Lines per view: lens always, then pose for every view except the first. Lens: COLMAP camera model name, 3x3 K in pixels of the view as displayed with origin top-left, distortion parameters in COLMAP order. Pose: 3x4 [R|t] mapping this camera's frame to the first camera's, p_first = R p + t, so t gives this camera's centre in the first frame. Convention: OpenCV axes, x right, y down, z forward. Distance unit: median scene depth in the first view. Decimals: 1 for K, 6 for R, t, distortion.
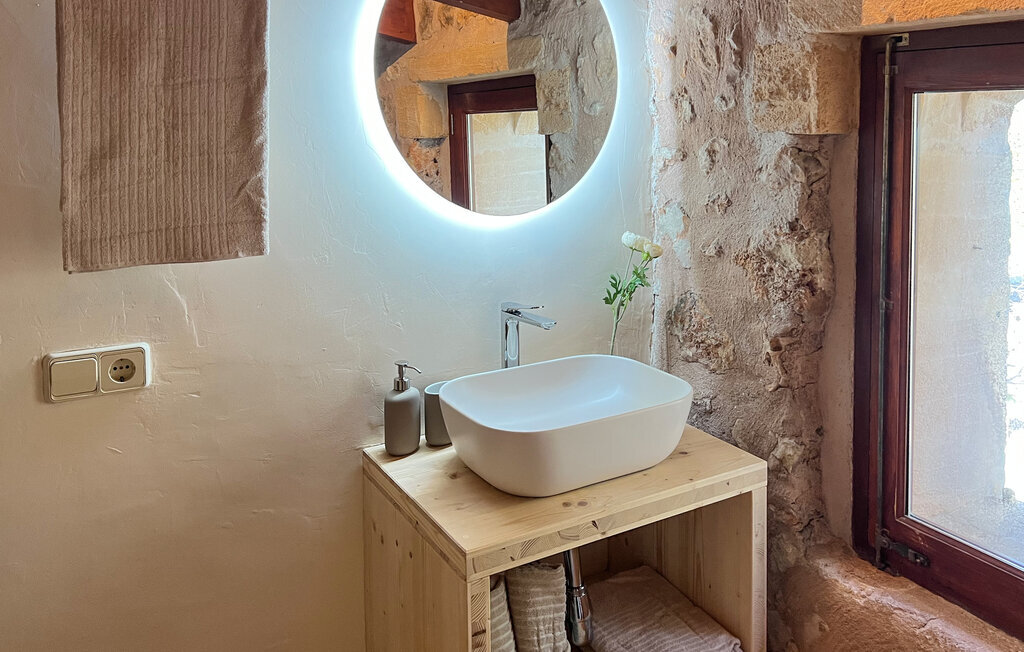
lens RADIAL K [[784.3, 0, 511.9], [0, 784.3, 305.2], [0, 0, 1]] dist [0.007177, -0.002530]
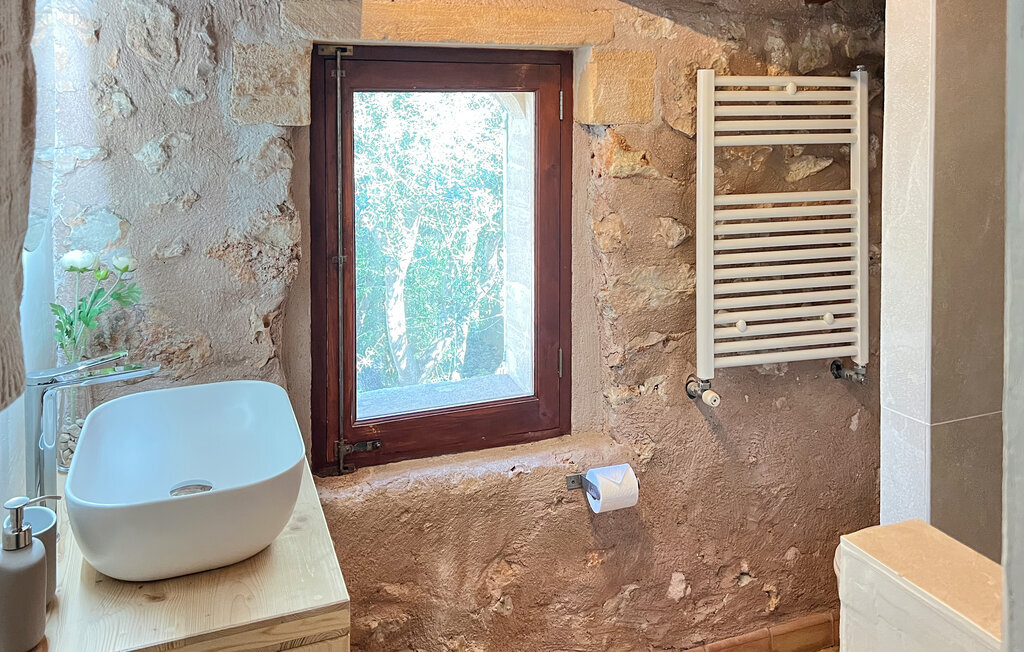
lens RADIAL K [[784.2, 0, 511.9], [0, 784.2, 274.2], [0, 0, 1]] dist [0.000057, -0.009102]
pose [[0.167078, -0.209011, 0.963535, -0.659193], [0.228356, 0.958901, 0.168409, -0.121166], [-0.959134, 0.191892, 0.207941, 0.465919]]
